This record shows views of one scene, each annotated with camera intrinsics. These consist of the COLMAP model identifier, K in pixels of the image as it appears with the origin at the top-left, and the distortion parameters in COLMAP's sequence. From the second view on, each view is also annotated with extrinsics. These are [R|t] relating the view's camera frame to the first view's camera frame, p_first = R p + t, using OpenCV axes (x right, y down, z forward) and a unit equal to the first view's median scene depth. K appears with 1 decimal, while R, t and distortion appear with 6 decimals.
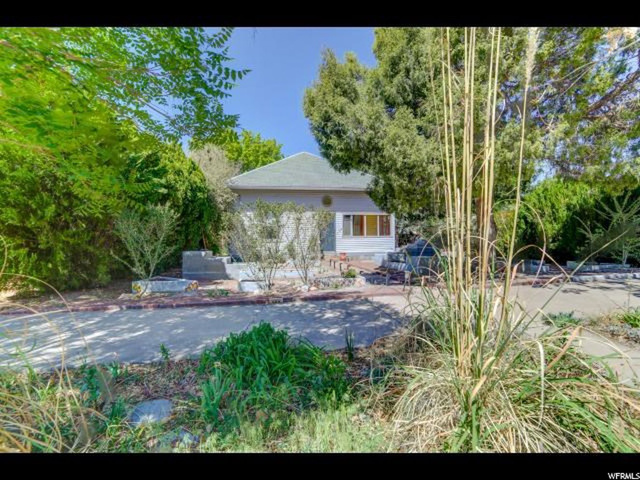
lens RADIAL K [[281.6, 0, 320.0], [0, 281.6, 240.0], [0, 0, 1]] dist [-0.094989, 0.037125]
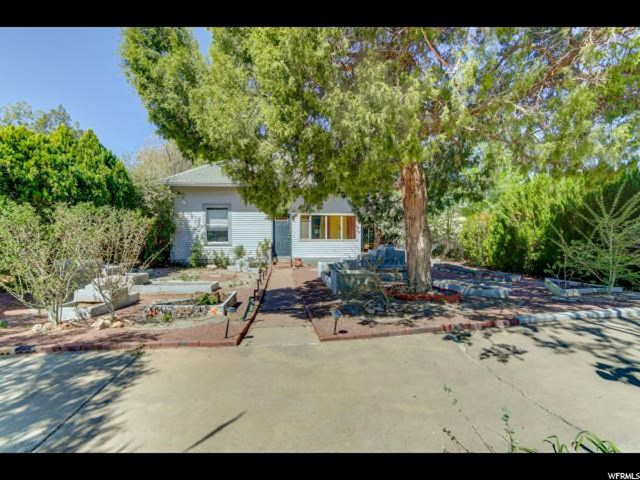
lens RADIAL K [[281.6, 0, 320.0], [0, 281.6, 240.0], [0, 0, 1]] dist [-0.094989, 0.037125]
pose [[0.998913, 0.012145, -0.044994, 0.300746], [-0.011889, 0.999912, 0.005952, -0.028223], [0.045063, -0.005411, 0.998970, 0.190105]]
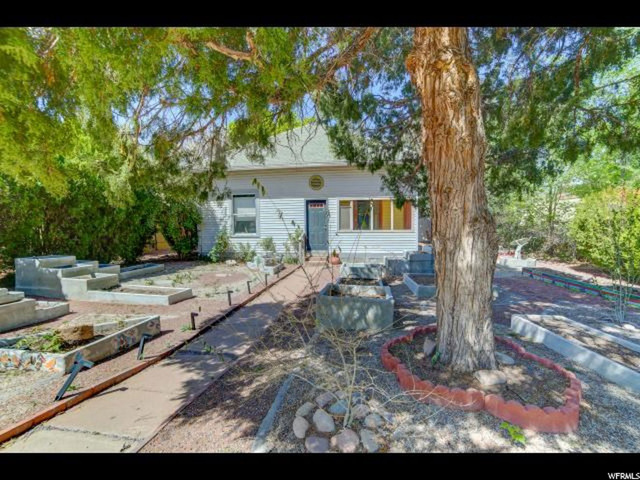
lens RADIAL K [[276.9, 0, 320.0], [0, 276.9, 240.0], [0, 0, 1]] dist [-0.088095, 0.033838]
pose [[0.945906, 0.022518, -0.323659, 0.435269], [-0.005838, 0.998608, 0.052415, -0.041284], [0.324389, -0.047690, 0.944721, 0.507812]]
